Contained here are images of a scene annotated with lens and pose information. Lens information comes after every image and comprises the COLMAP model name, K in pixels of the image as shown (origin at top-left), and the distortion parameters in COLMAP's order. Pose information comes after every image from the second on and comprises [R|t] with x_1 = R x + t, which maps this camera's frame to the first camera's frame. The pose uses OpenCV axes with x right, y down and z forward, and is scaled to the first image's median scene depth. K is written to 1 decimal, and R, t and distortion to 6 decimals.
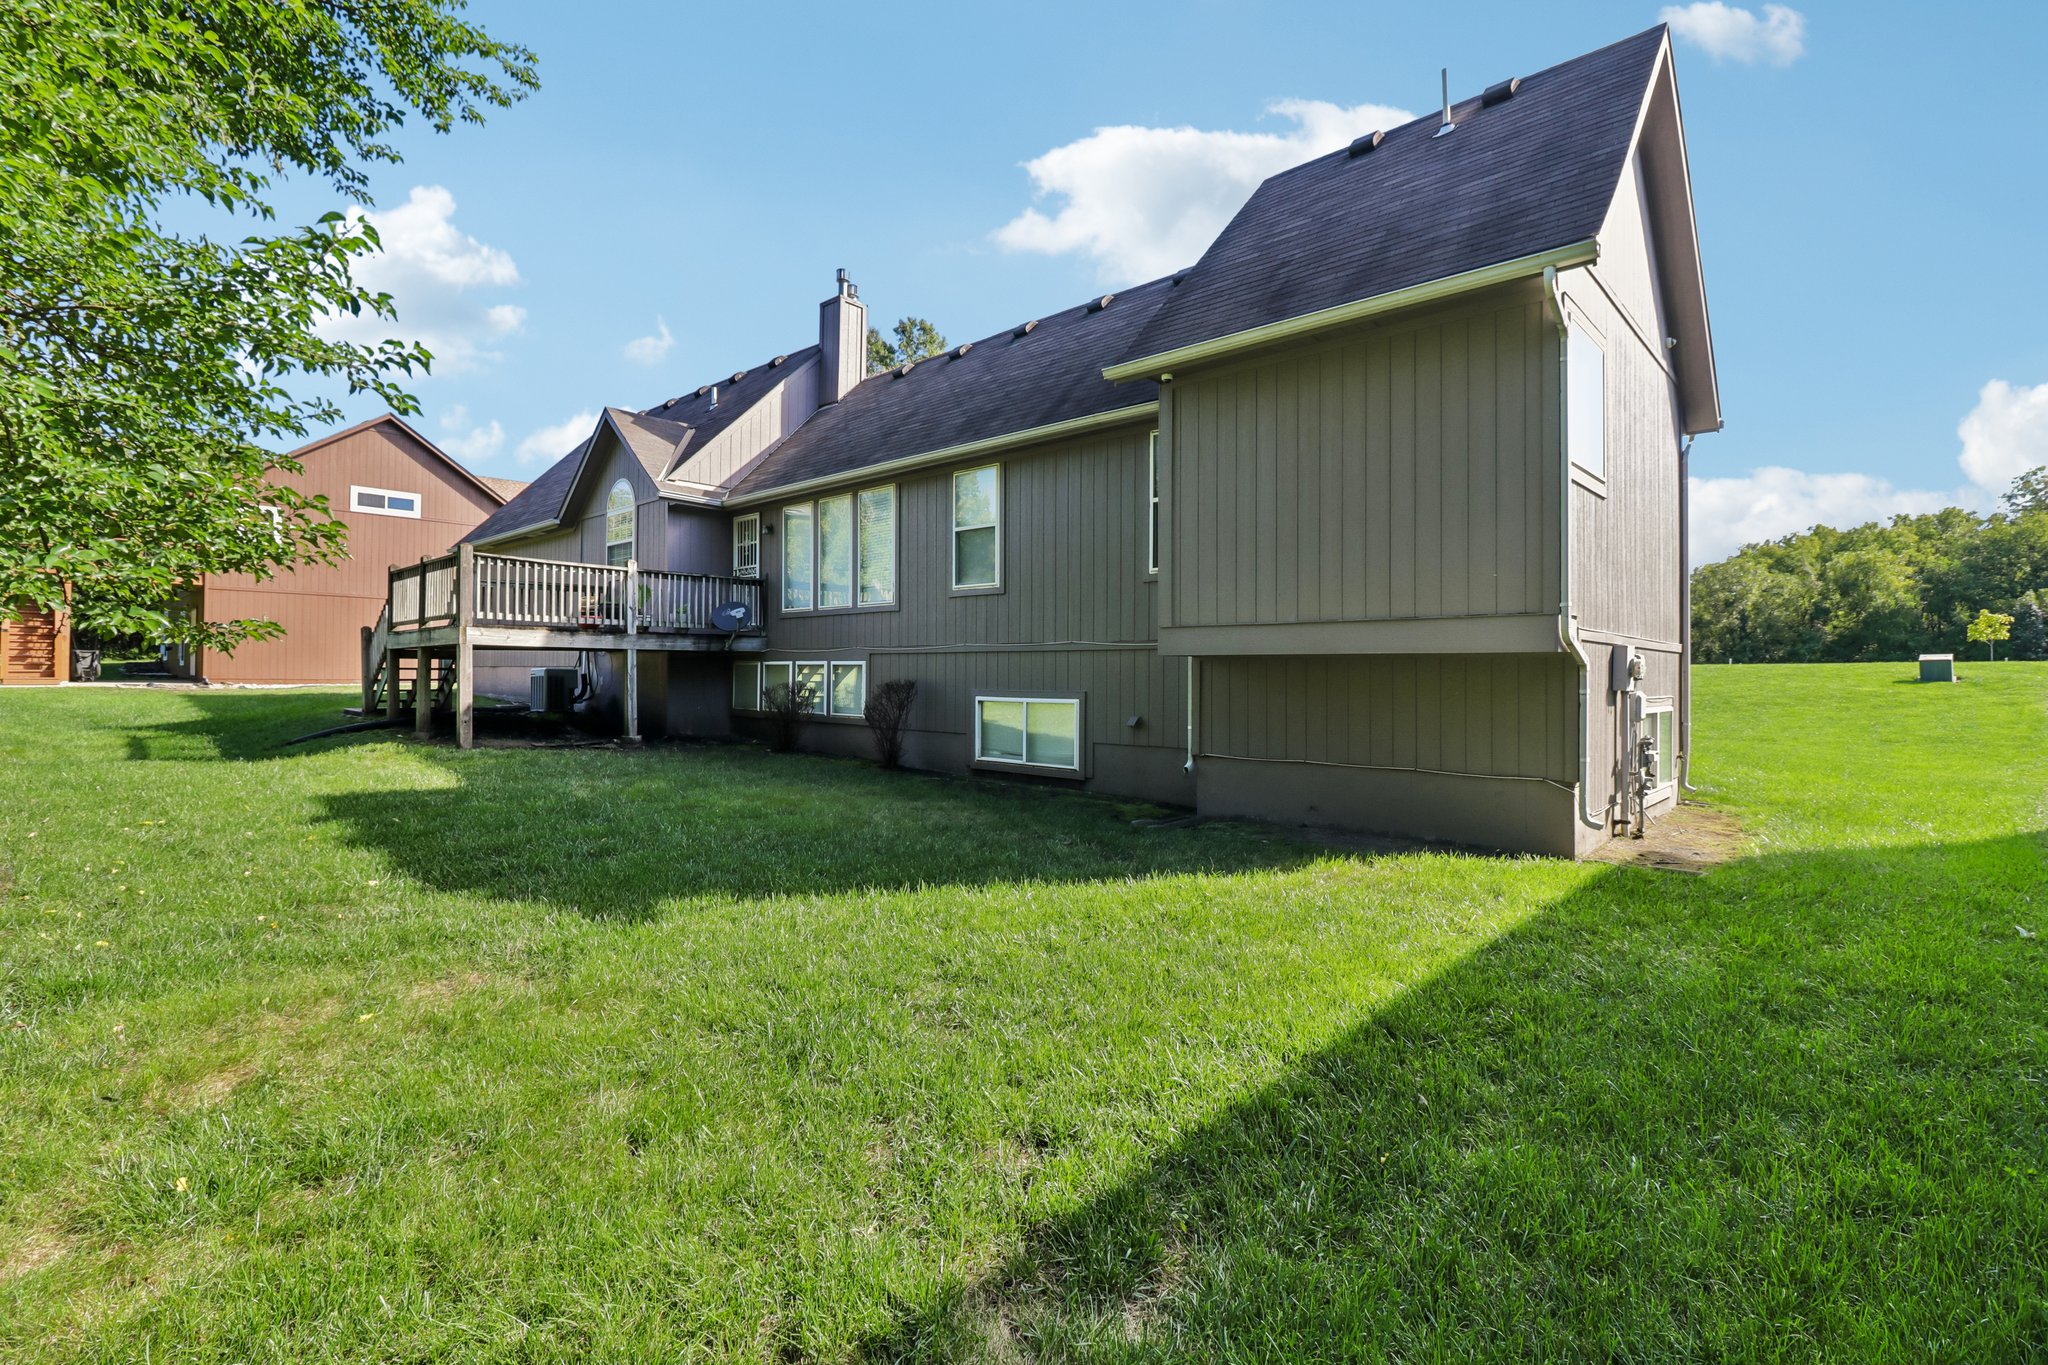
lens RADIAL K [[956.0, 0, 1027.2], [0, 956.0, 660.2], [0, 0, 1]] dist [-0.023161, -0.001072]
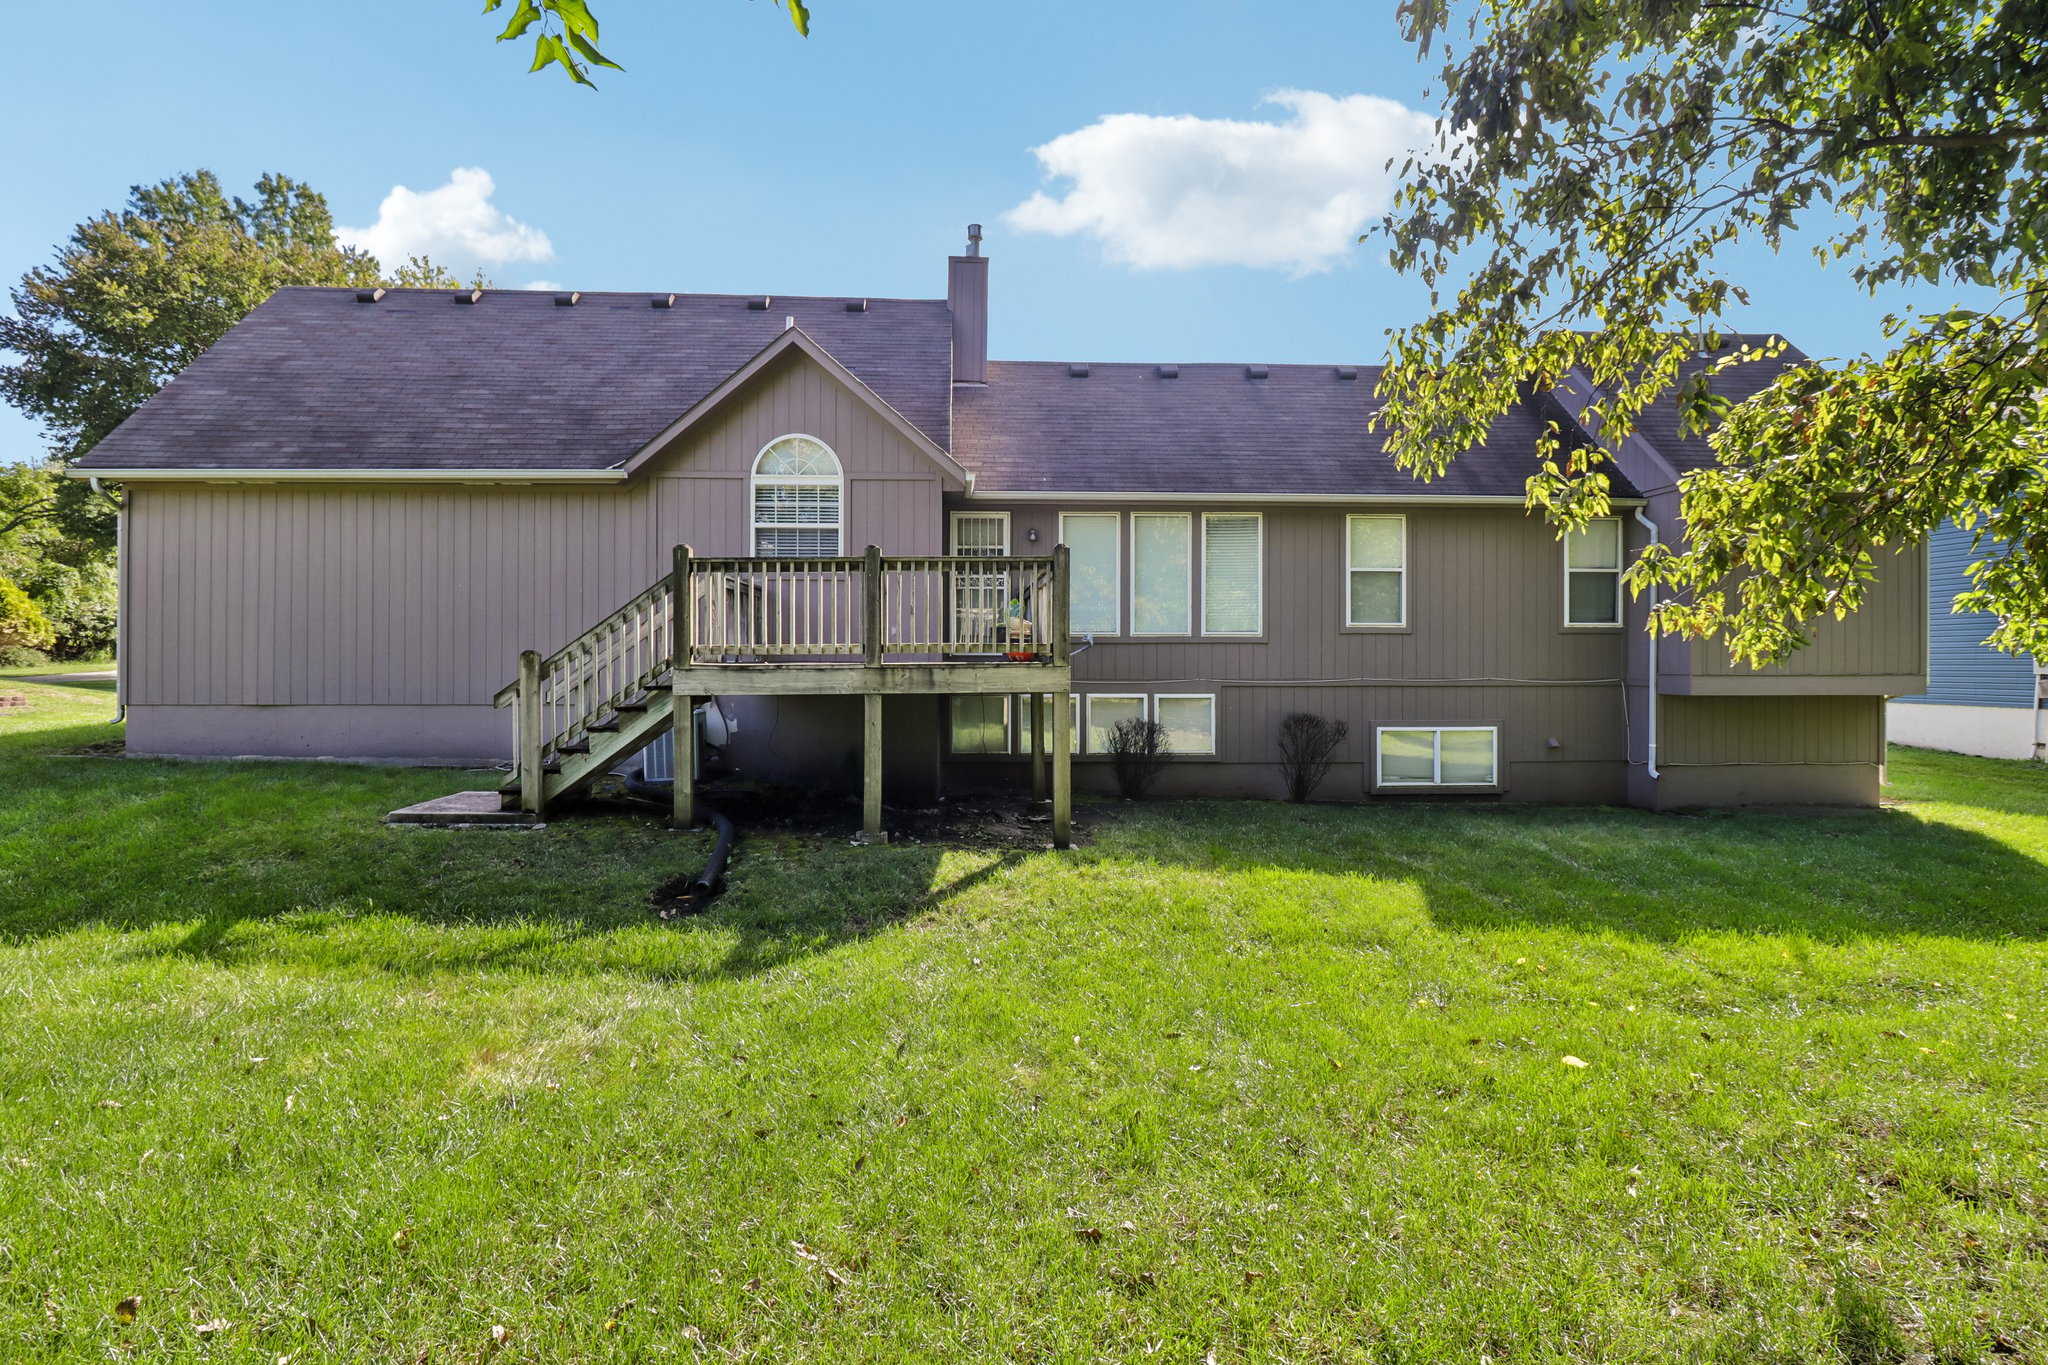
lens RADIAL K [[956.0, 0, 1027.2], [0, 956.0, 660.2], [0, 0, 1]] dist [-0.023161, -0.001072]
pose [[0.688126, -0.004085, 0.725580, -1.019504], [-0.005432, 0.999927, 0.010780, -0.044376], [-0.725571, -0.011359, 0.688053, 0.501227]]
